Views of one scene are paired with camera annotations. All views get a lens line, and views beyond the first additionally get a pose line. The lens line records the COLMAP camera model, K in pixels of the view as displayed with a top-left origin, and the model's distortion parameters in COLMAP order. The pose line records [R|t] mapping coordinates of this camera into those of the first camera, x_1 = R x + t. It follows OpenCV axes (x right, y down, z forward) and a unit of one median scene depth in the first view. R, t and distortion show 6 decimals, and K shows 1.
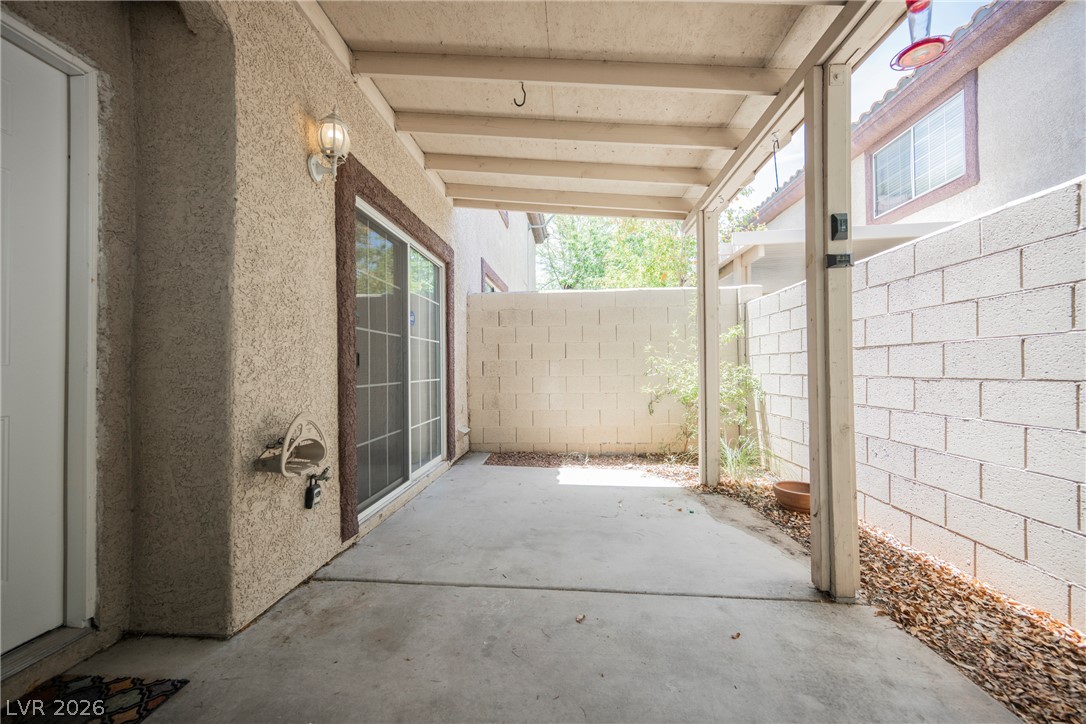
lens RADIAL K [[415.2, 0, 543.0], [0, 415.2, 362.0], [0, 0, 1]] dist [-0.001319, -0.000160]
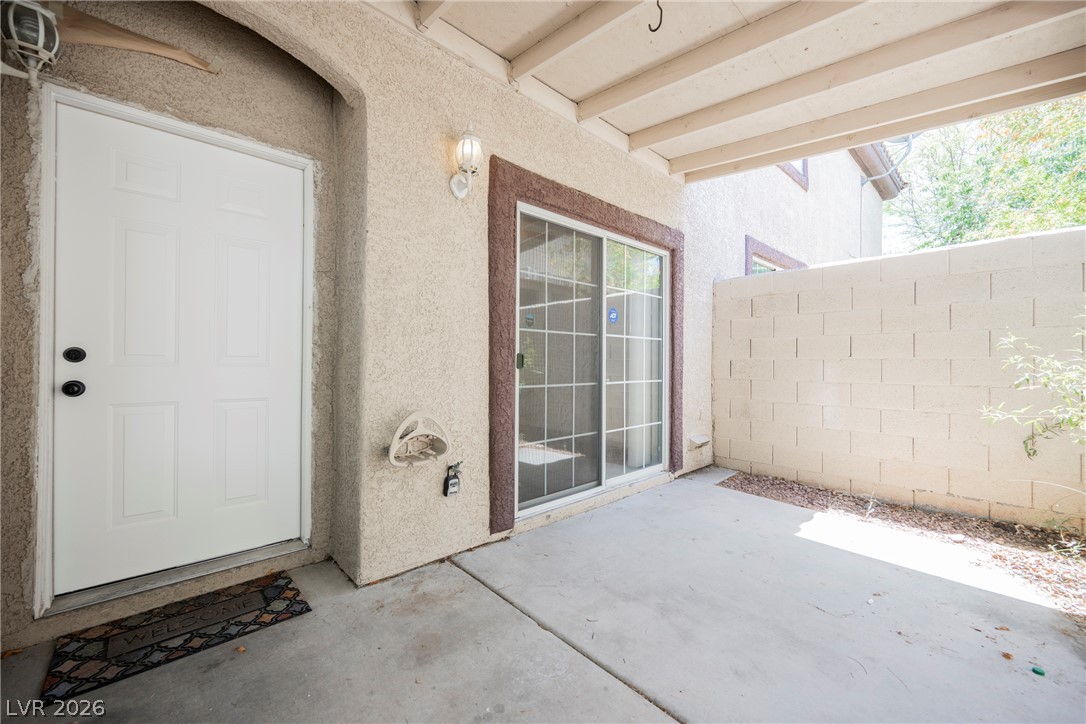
lens RADIAL K [[415.2, 0, 543.0], [0, 415.2, 362.0], [0, 0, 1]] dist [-0.001319, -0.000160]
pose [[0.740571, 0.012603, -0.671860, 0.322435], [-0.004199, 0.999891, 0.014127, -0.019715], [0.671965, -0.007641, 0.740544, 0.306745]]
